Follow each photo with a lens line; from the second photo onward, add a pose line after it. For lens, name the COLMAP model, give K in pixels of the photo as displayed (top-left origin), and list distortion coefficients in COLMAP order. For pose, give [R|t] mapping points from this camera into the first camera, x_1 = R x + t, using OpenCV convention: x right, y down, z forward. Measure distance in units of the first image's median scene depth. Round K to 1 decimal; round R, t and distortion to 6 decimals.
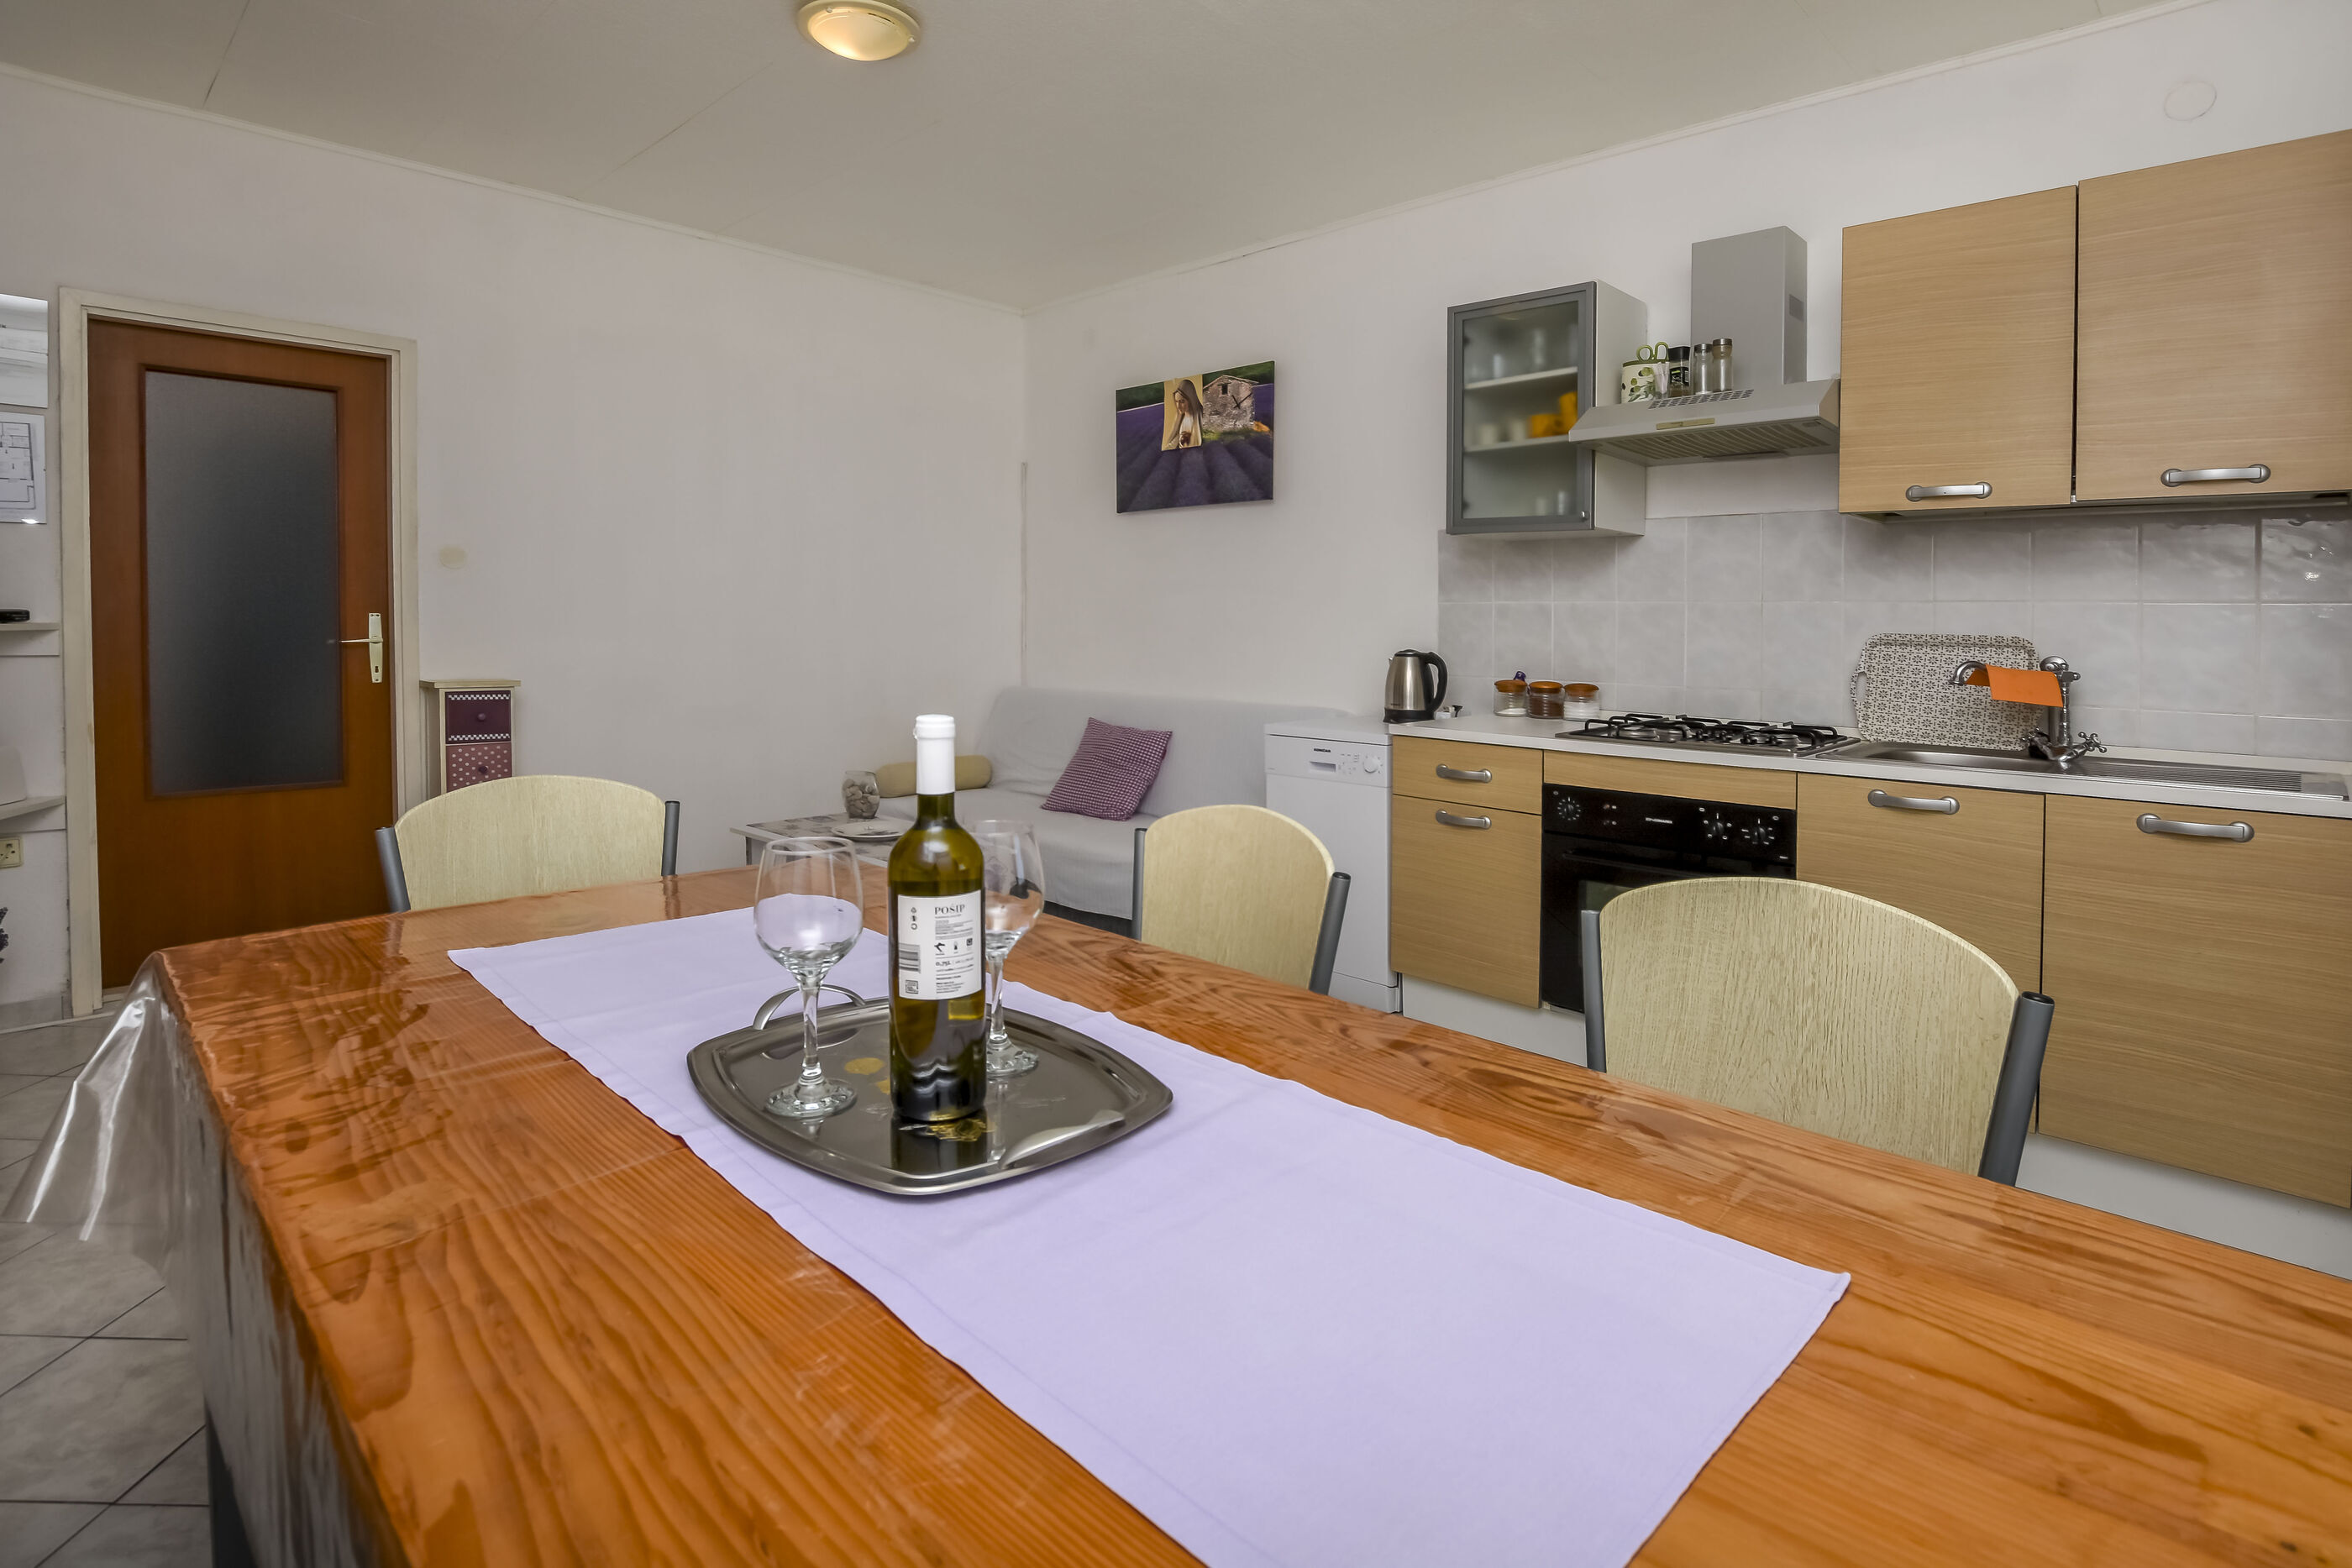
lens RADIAL K [[1179.4, 0, 1225.0], [0, 1179.4, 713.5], [0, 0, 1]] dist [-0.019691, 0.002057]
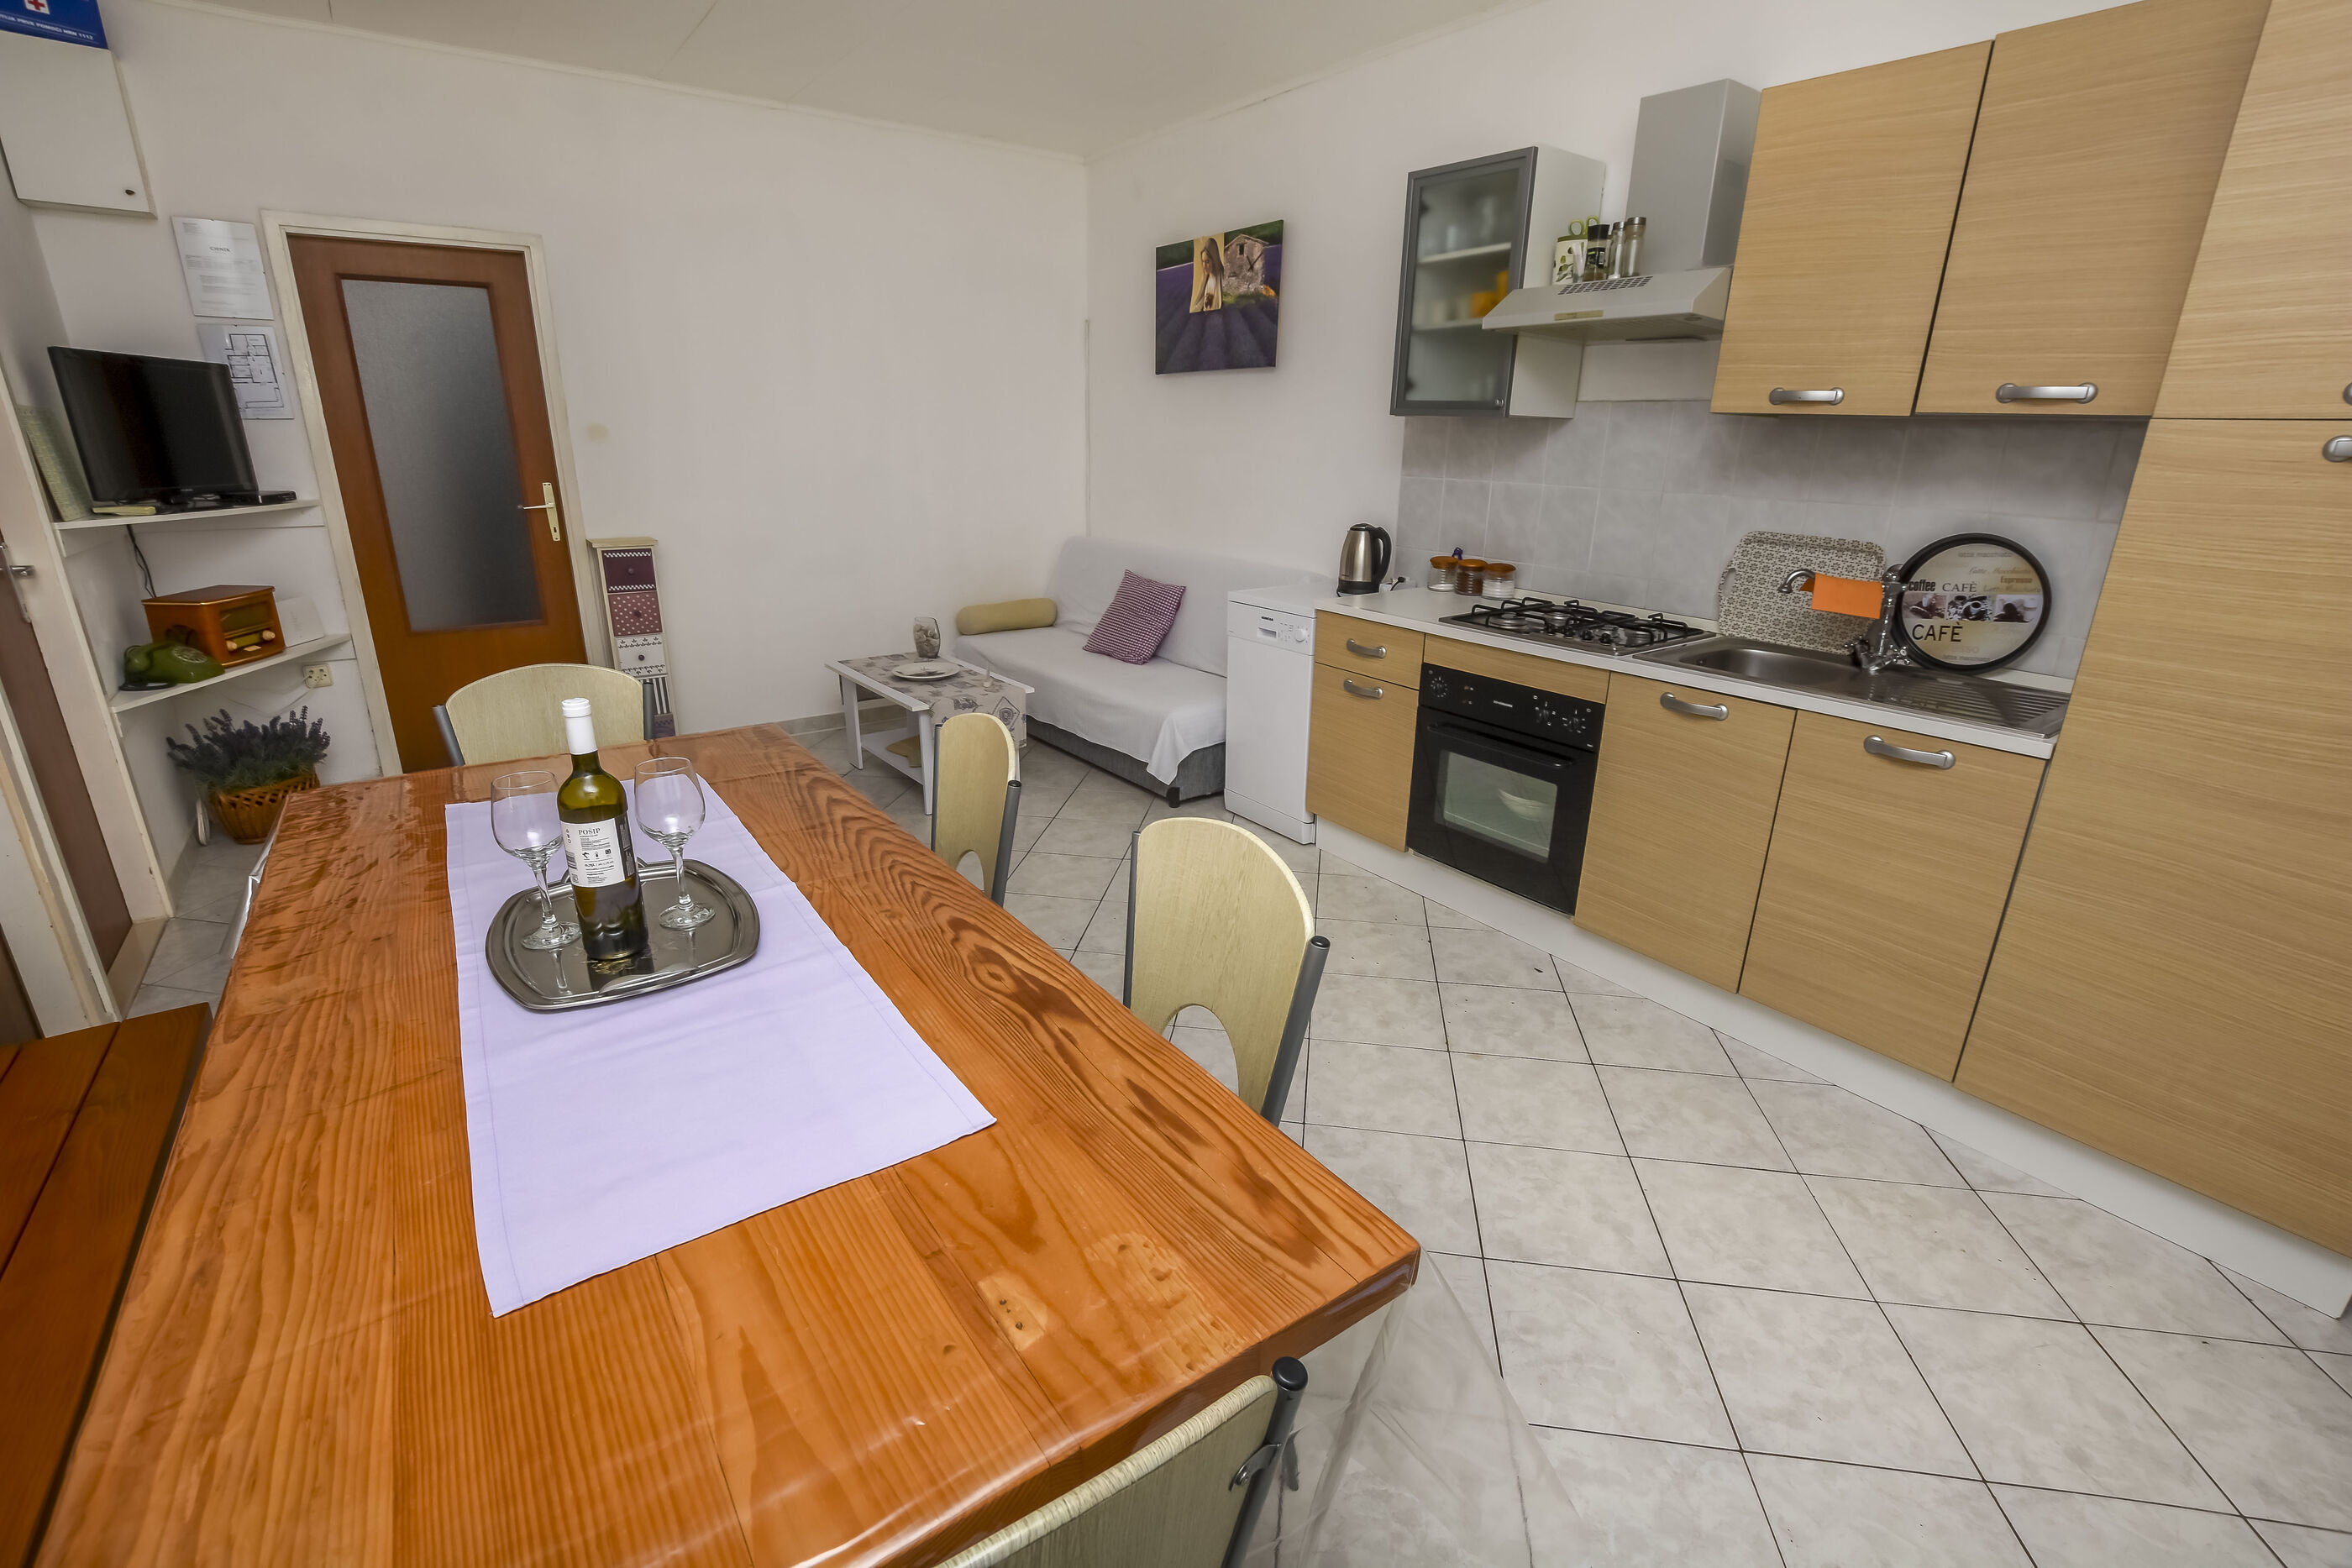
lens RADIAL K [[1063.3, 0, 1223.3], [0, 1063.3, 838.6], [0, 0, 1]] dist [-0.019013, 0.002911]
pose [[0.983036, 0.060642, -0.173099, 0.247412], [-0.007446, 0.956178, 0.292691, -0.070836], [0.183263, -0.286437, 0.940409, -0.043544]]
